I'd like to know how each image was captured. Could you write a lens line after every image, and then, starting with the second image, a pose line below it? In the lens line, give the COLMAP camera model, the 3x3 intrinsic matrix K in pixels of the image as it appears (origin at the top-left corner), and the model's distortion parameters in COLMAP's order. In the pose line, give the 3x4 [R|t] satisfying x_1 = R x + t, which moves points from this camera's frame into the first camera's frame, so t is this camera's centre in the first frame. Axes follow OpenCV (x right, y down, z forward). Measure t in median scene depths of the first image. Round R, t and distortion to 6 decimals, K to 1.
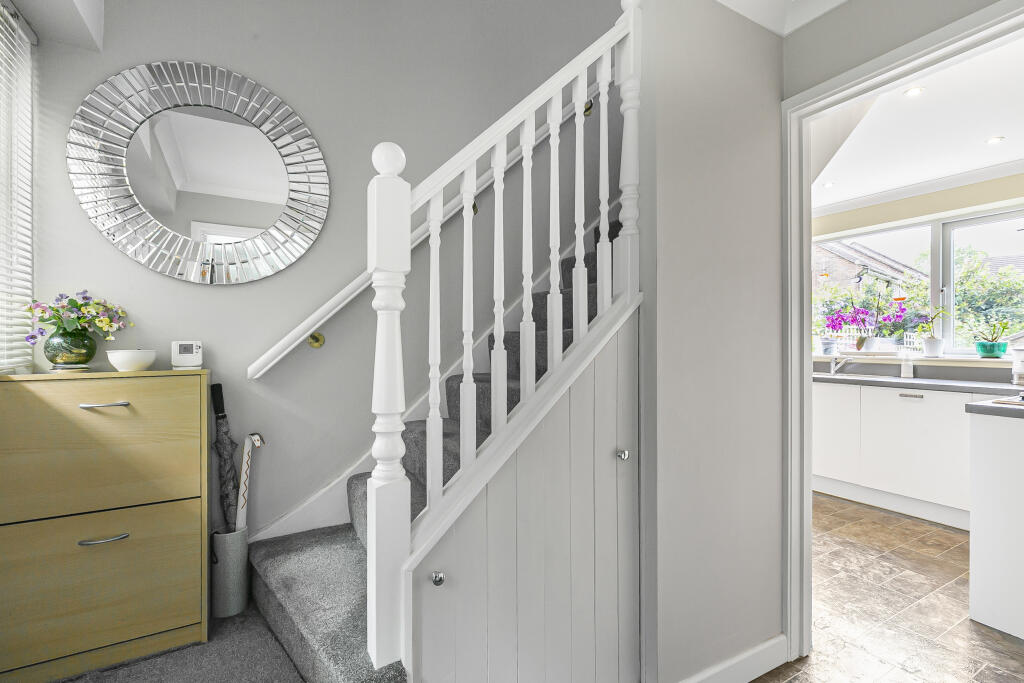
lens RADIAL K [[470.7, 0, 512.0], [0, 470.7, 341.5], [0, 0, 1]] dist [-0.001690, -0.000319]
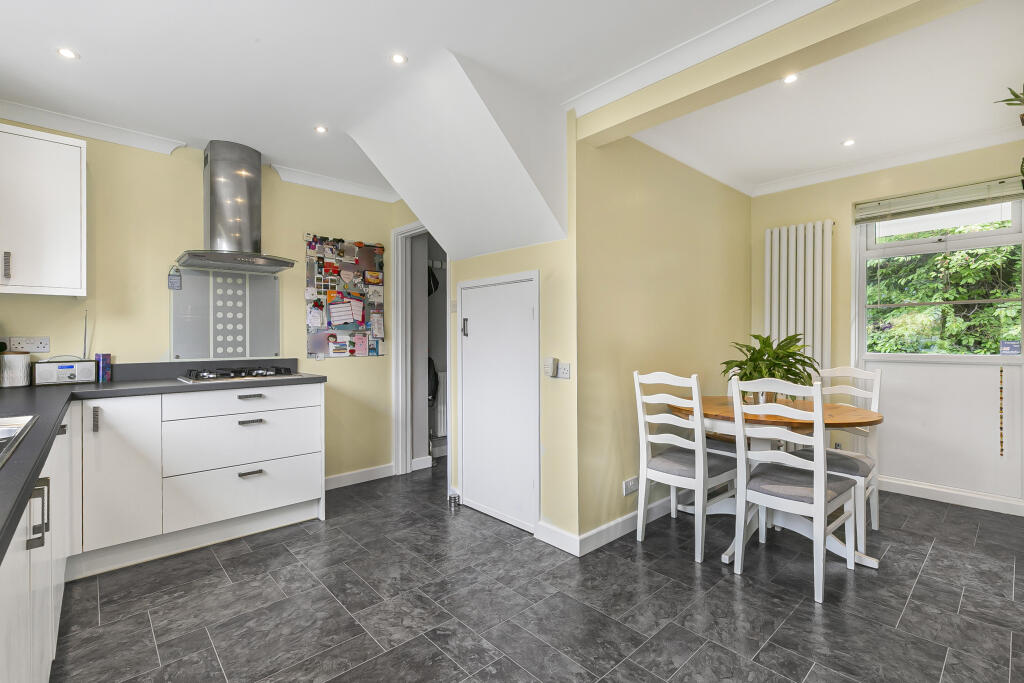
lens RADIAL K [[470.7, 0, 512.0], [0, 470.7, 341.5], [0, 0, 1]] dist [-0.001690, -0.000319]
pose [[-0.975549, 0.006048, -0.219698, 0.469259], [0.004498, 0.999961, 0.007553, 0.012032], [0.219735, 0.006380, -0.975539, 1.679093]]
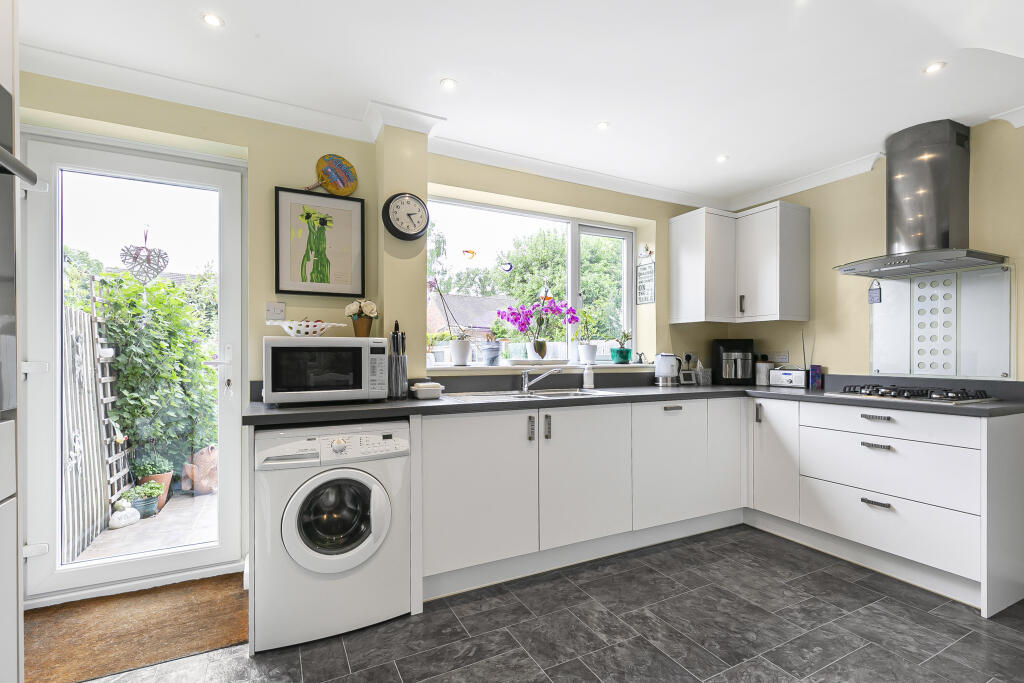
lens RADIAL K [[467.4, 0, 519.7], [0, 467.4, 355.4], [0, 0, 1]] dist [-0.001569, -0.000285]
pose [[0.032344, -0.005930, 0.999459, -0.041565], [-0.002611, 0.999978, 0.006017, 0.011906], [-0.999473, -0.002804, 0.032328, 1.291035]]
